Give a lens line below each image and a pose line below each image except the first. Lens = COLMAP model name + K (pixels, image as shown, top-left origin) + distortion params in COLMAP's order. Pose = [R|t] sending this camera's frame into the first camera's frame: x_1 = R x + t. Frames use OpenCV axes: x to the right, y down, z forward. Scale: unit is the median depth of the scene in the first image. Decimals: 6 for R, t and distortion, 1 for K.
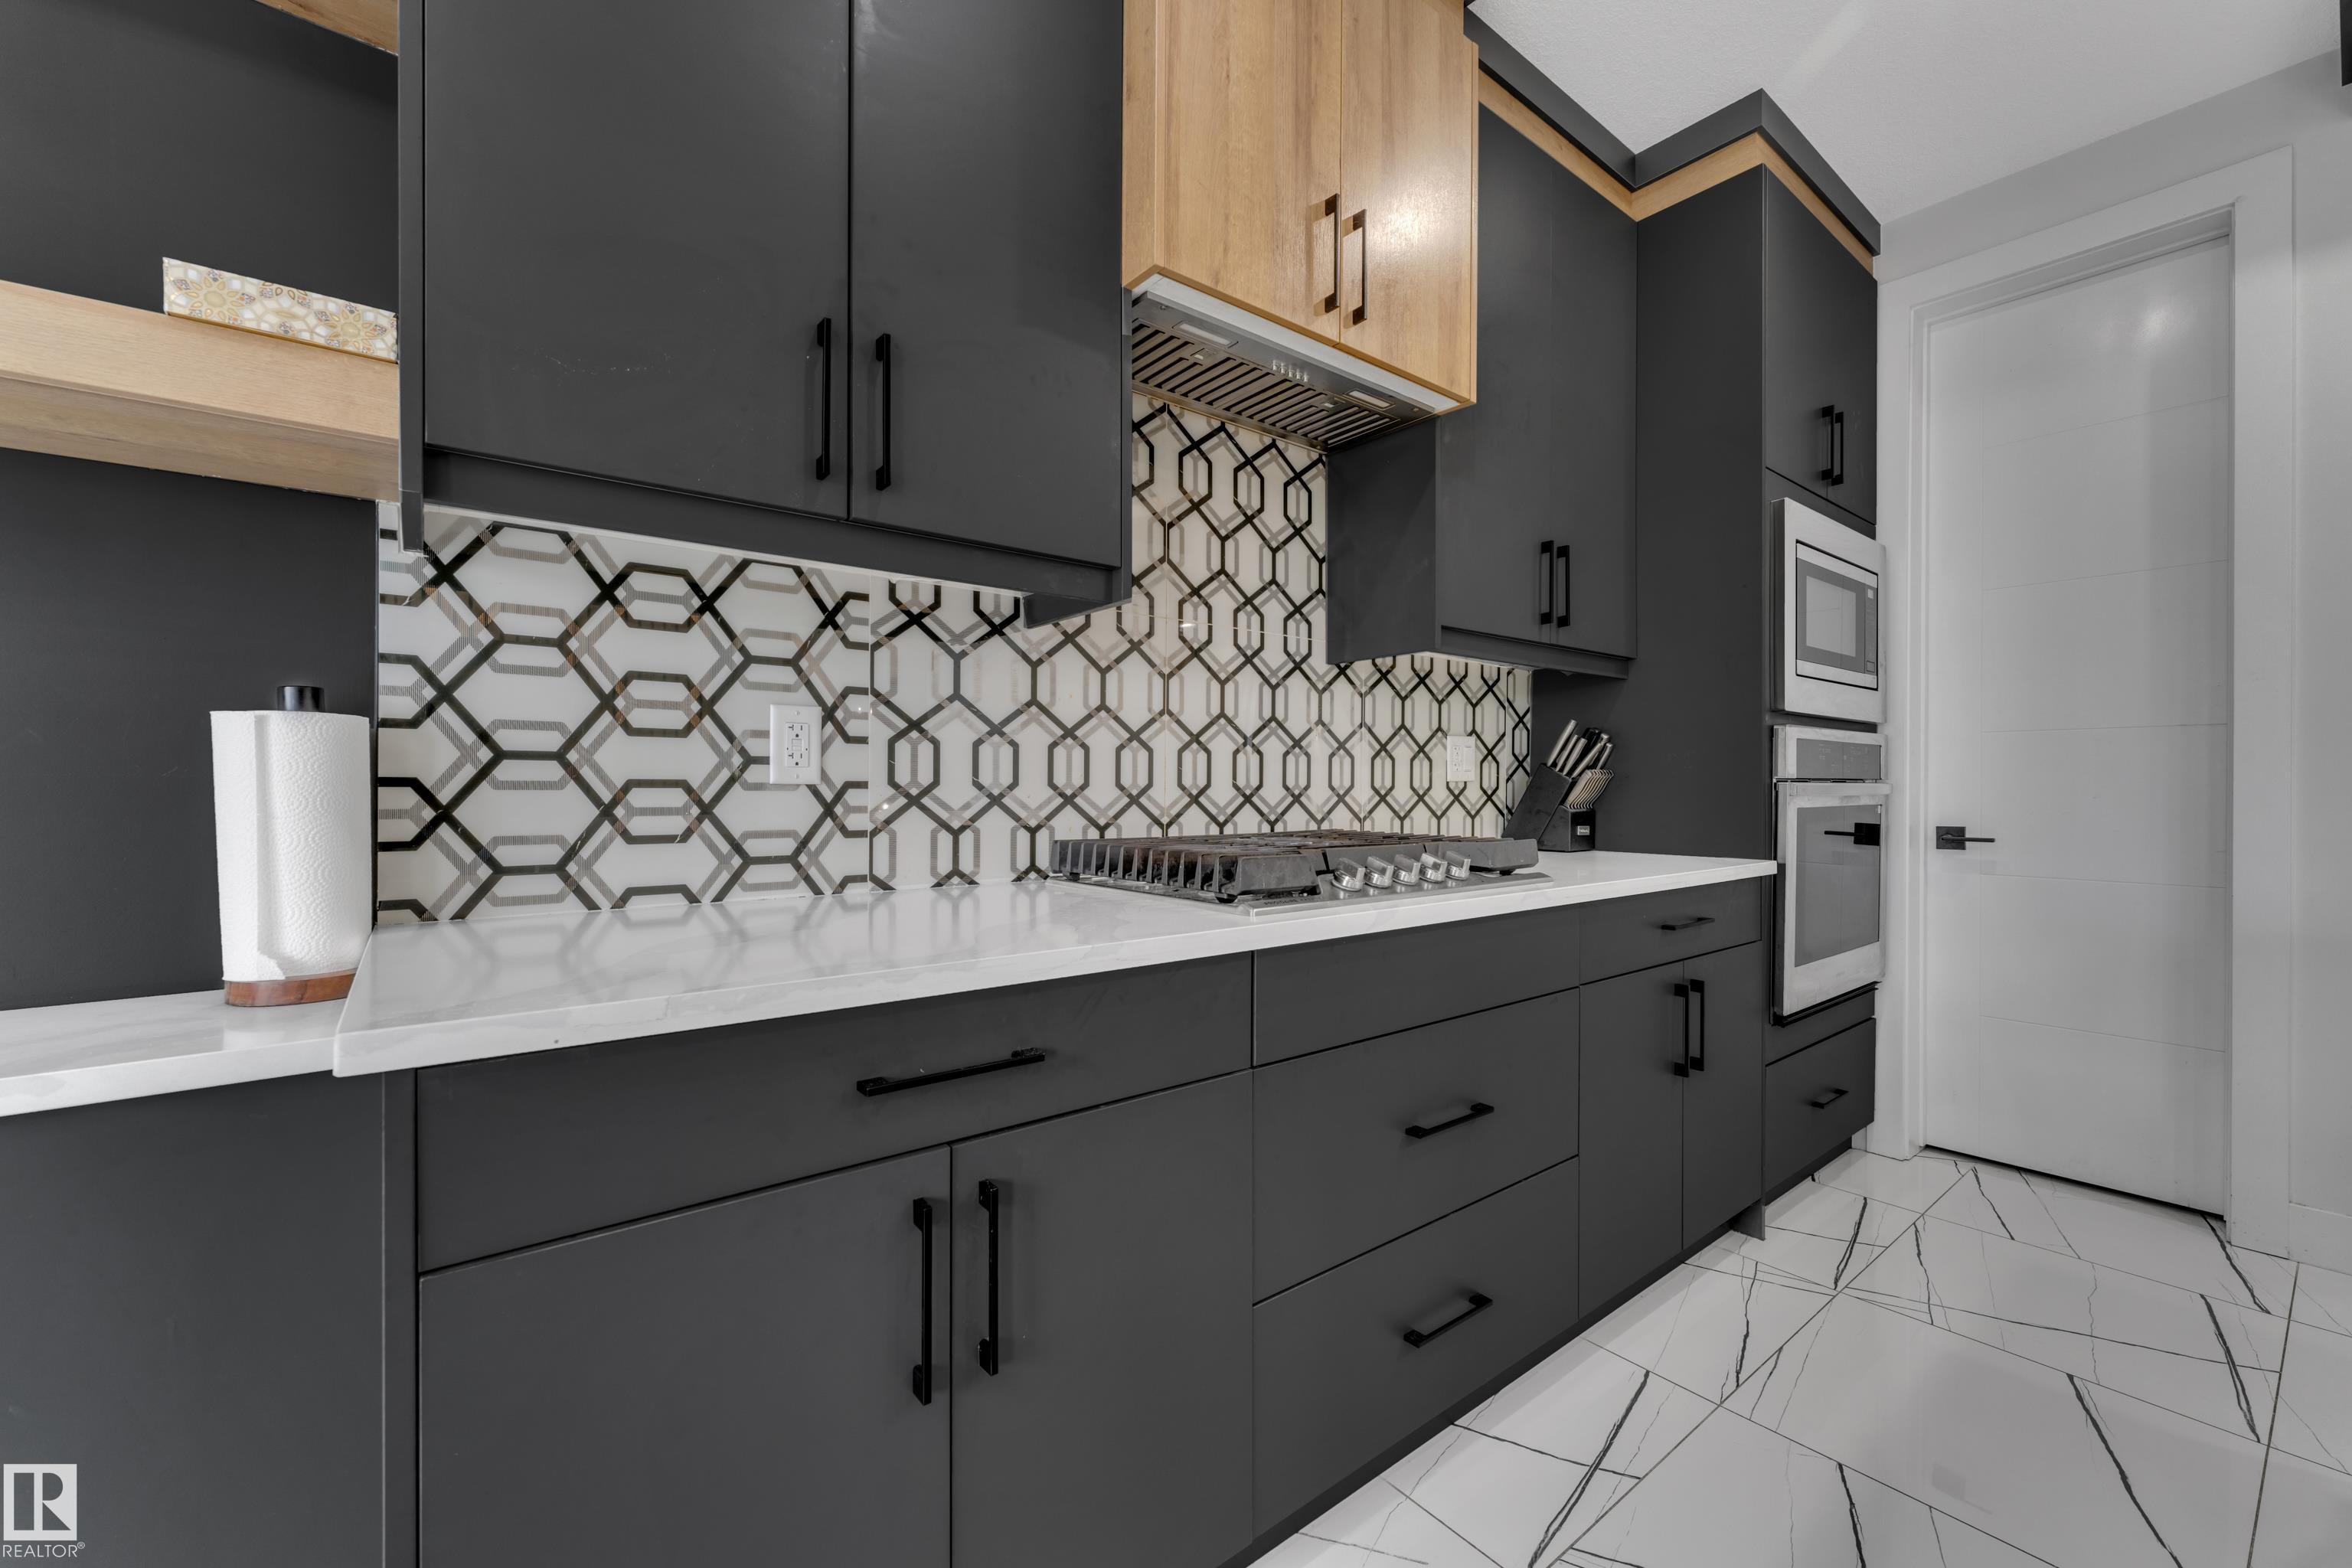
lens RADIAL K [[940.3, 0, 1163.5], [0, 940.3, 794.1], [0, 0, 1]] dist [-0.000966, 0.000078]
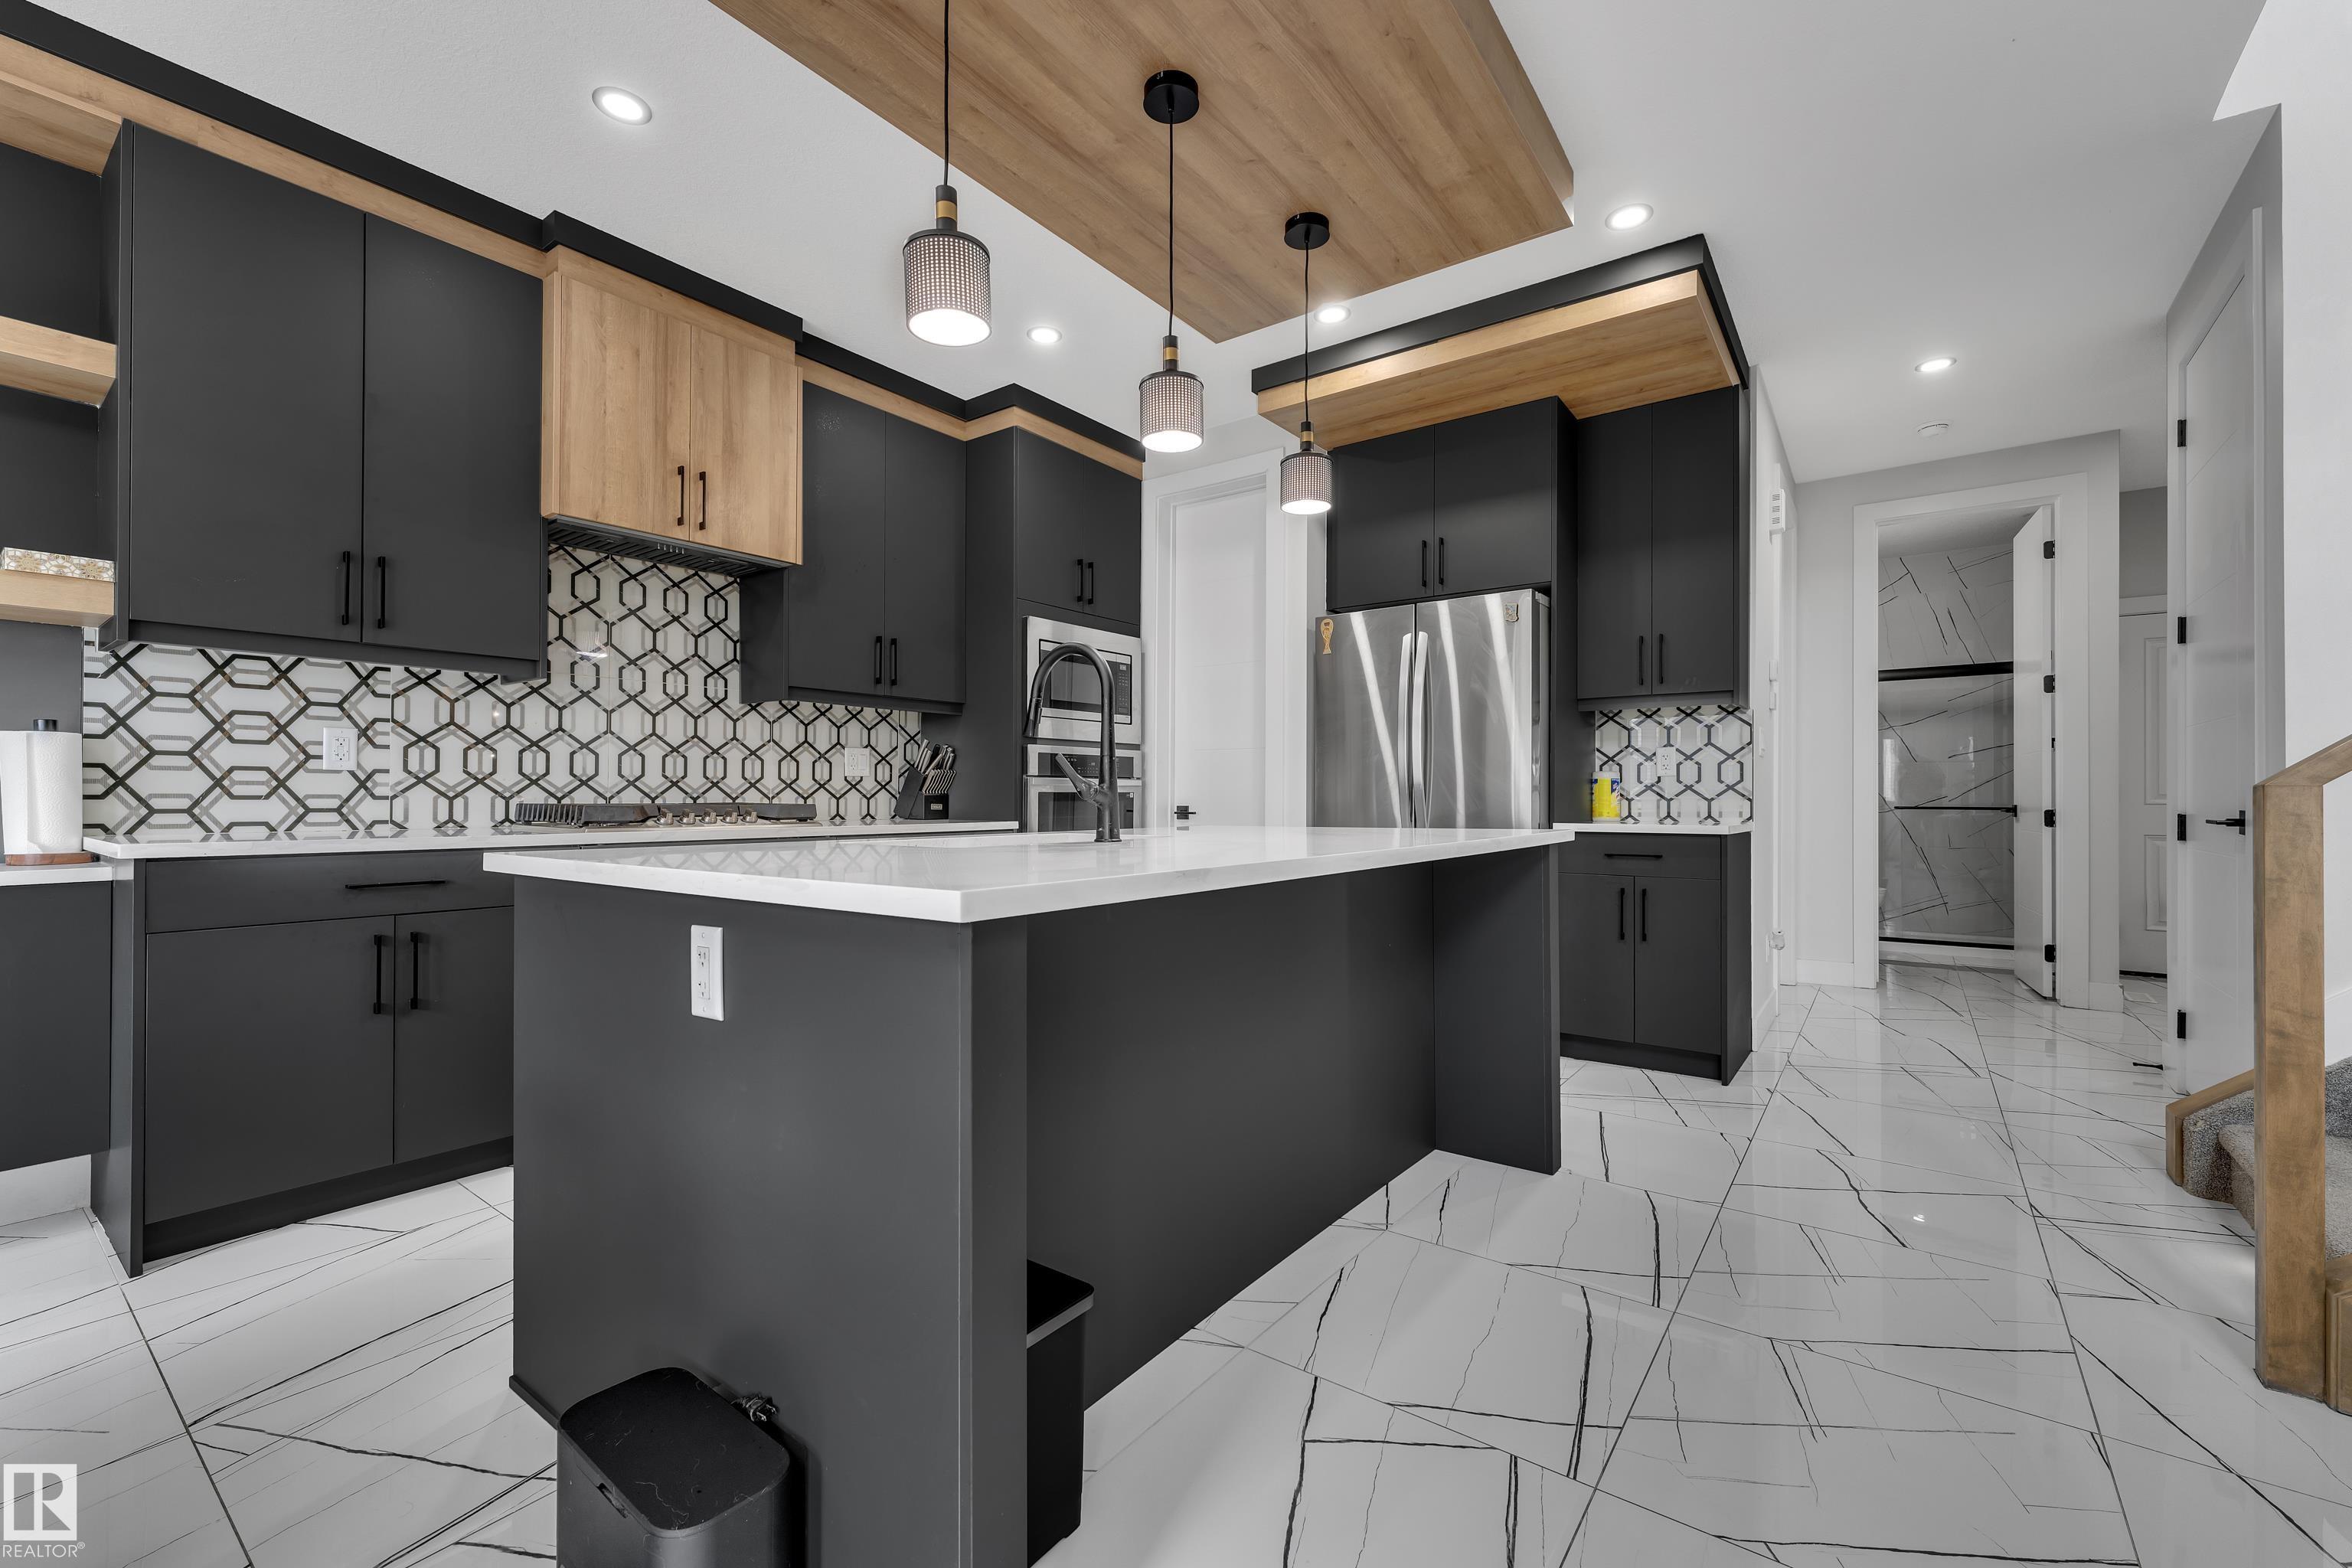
lens RADIAL K [[973.9, 0, 1175.2], [0, 973.9, 795.3], [0, 0, 1]] dist [0.000832, 0.000321]
pose [[0.965163, 0.002626, 0.261637, 0.717574], [-0.001201, 0.999984, -0.005607, 0.049304], [-0.261647, 0.005098, 0.965150, -1.328877]]
